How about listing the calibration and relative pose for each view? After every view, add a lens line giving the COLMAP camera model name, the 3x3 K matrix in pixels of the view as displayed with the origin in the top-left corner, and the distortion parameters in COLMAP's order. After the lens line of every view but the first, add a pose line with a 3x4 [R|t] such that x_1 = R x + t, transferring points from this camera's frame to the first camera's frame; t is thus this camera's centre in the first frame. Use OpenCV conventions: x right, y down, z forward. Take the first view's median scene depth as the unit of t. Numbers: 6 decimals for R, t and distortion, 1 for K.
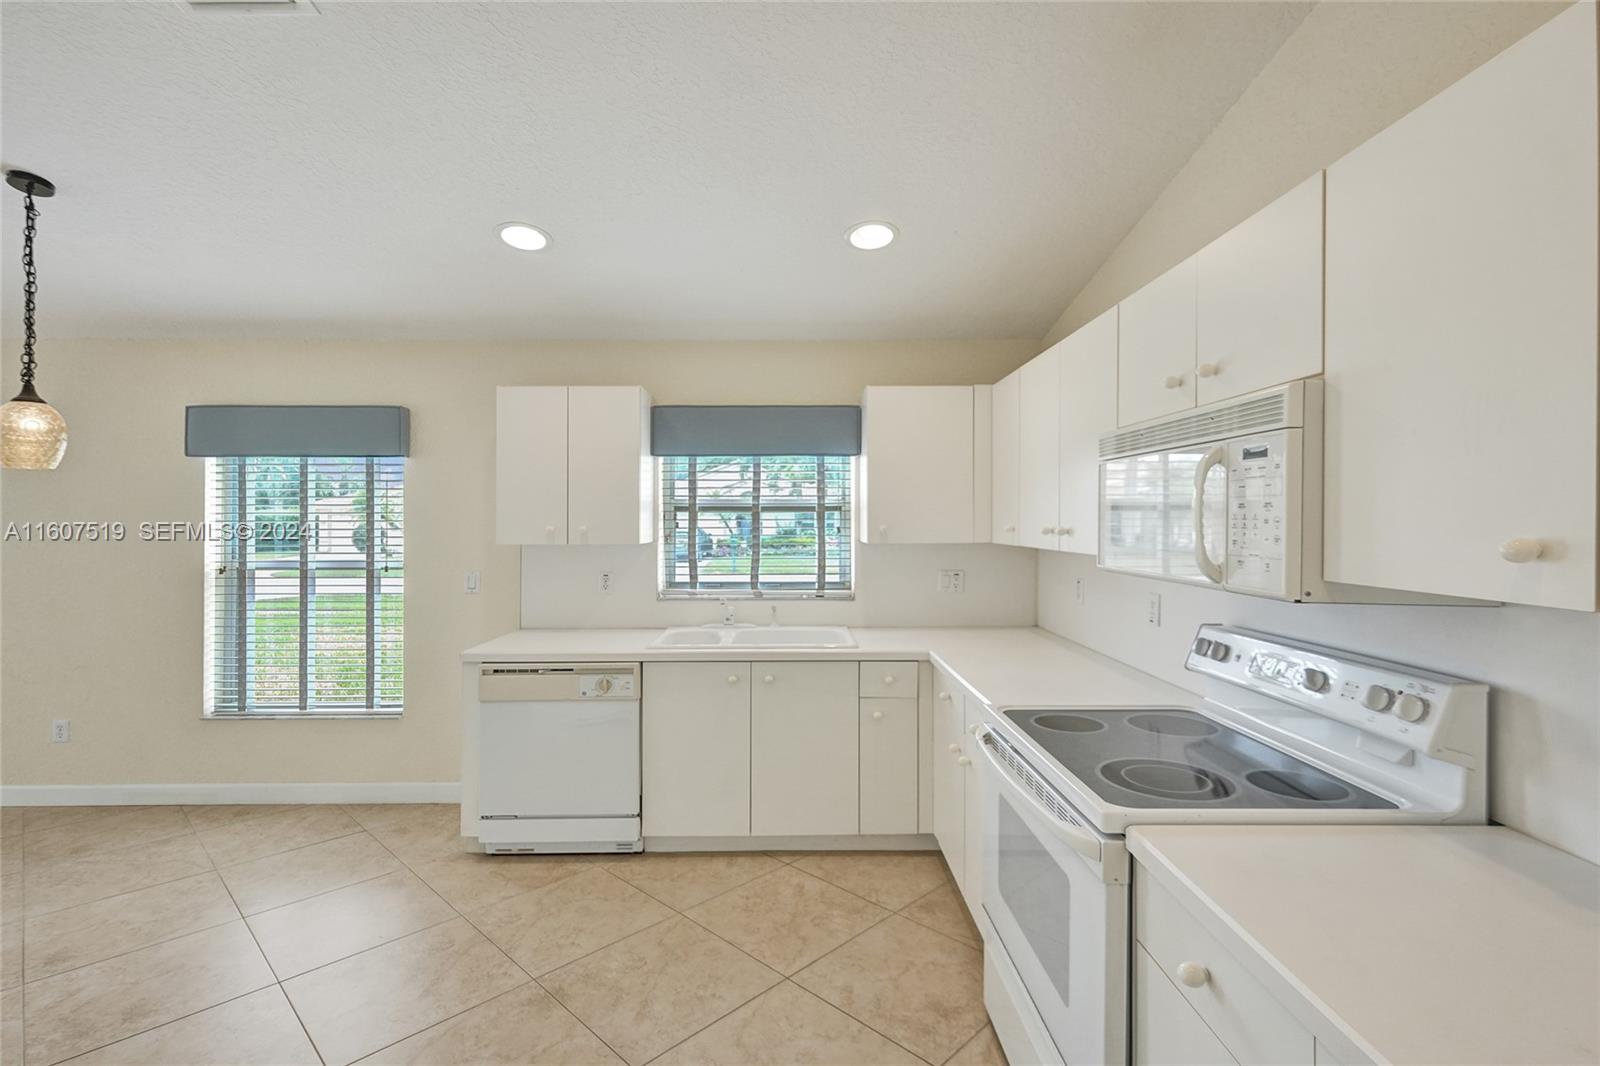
lens RADIAL K [[744.0, 0, 794.9], [0, 744.0, 539.3], [0, 0, 1]] dist [0.002620, -0.000185]
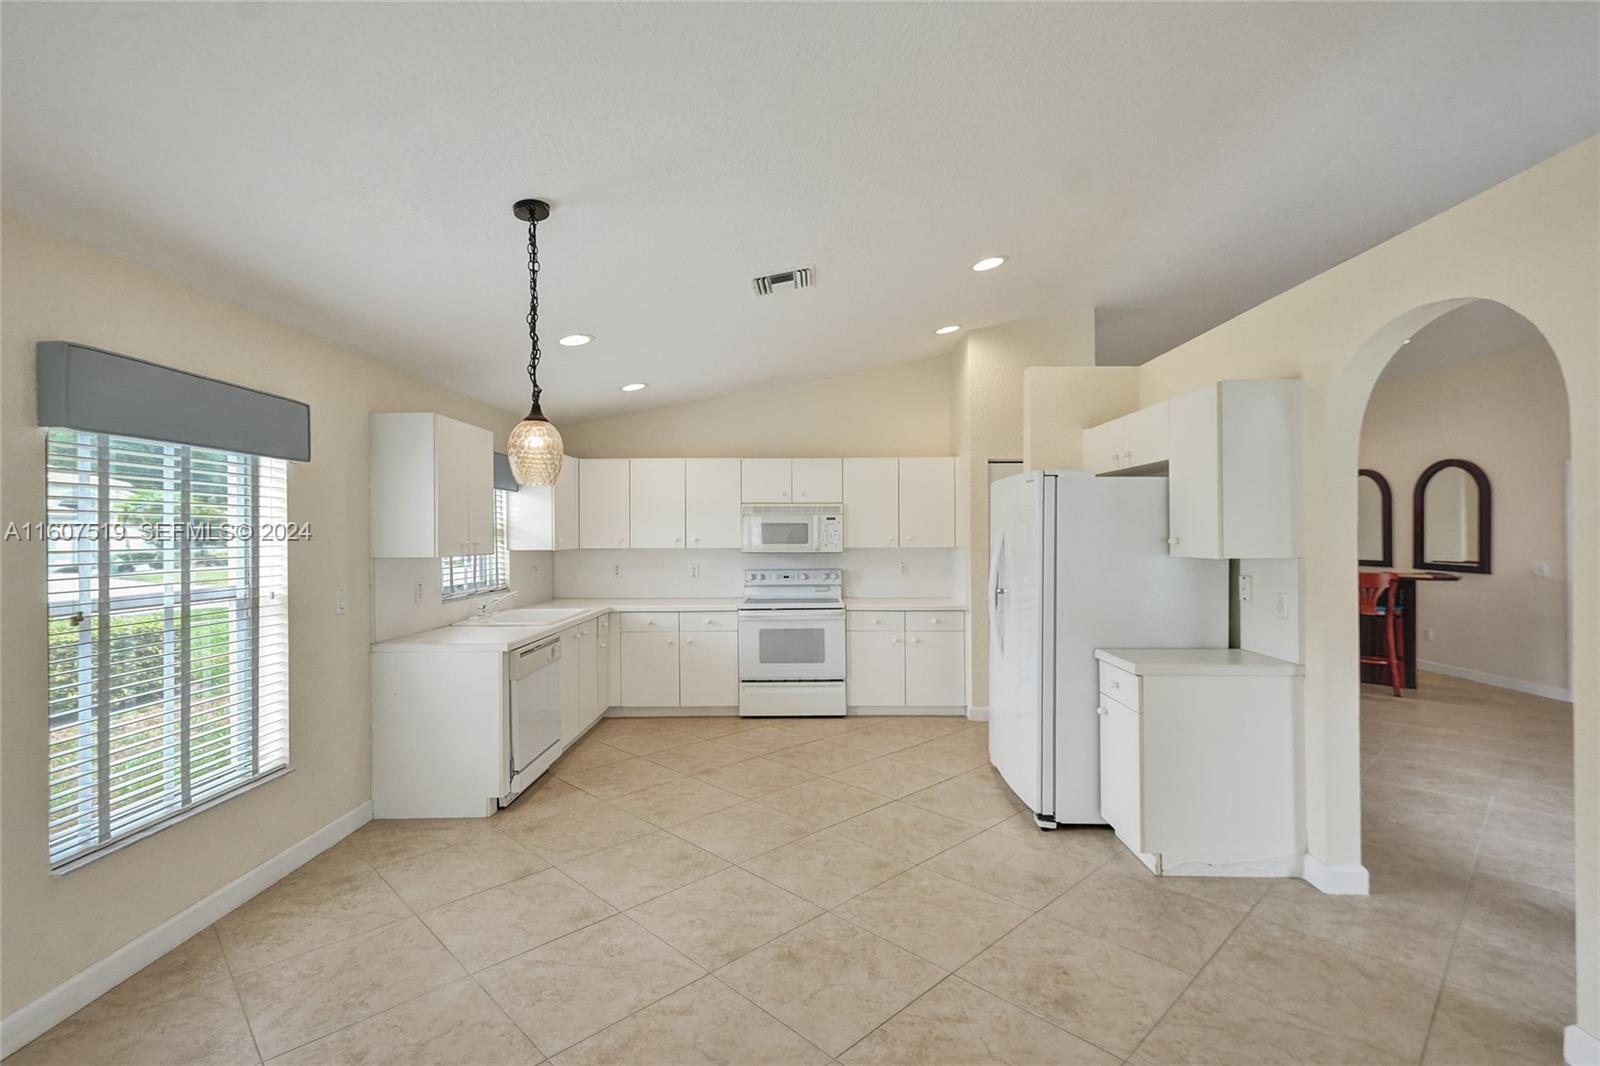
lens RADIAL K [[744.0, 0, 795.7], [0, 744.0, 532.8], [0, 0, 1]] dist [0.002620, -0.000185]
pose [[0.029225, 0.002882, 0.999569, -1.640948], [0.025256, 0.999674, -0.003621, -0.012043], [-0.999254, 0.025351, 0.029143, 0.481726]]
